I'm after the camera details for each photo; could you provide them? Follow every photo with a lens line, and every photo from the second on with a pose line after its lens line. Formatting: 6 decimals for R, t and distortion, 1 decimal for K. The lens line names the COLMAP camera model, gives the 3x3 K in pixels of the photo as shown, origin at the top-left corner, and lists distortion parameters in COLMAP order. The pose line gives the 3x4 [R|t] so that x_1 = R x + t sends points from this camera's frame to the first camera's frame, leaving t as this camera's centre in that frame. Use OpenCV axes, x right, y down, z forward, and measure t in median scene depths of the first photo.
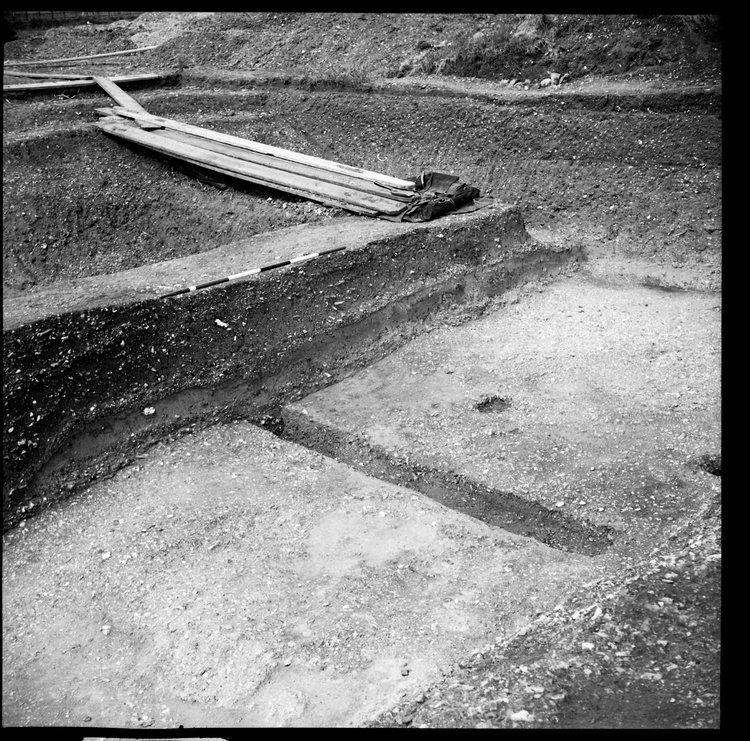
lens RADIAL K [[983.0, 0, 375.0], [0, 983.0, 370.5], [0, 0, 1]] dist [0.029003, -0.065519]
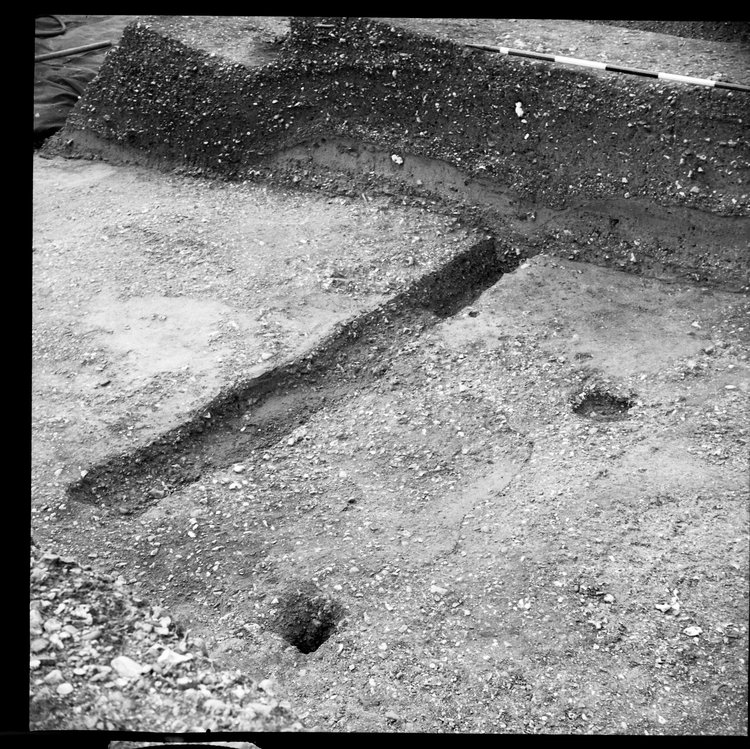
lens RADIAL K [[983.0, 0, 375.0], [0, 983.0, 374.5], [0, 0, 1]] dist [0.029003, -0.065519]
pose [[0.136471, 0.580065, -0.803057, 0.592095], [-0.323666, 0.792262, 0.517264, -0.256607], [0.936278, 0.189331, 0.295868, 0.733894]]
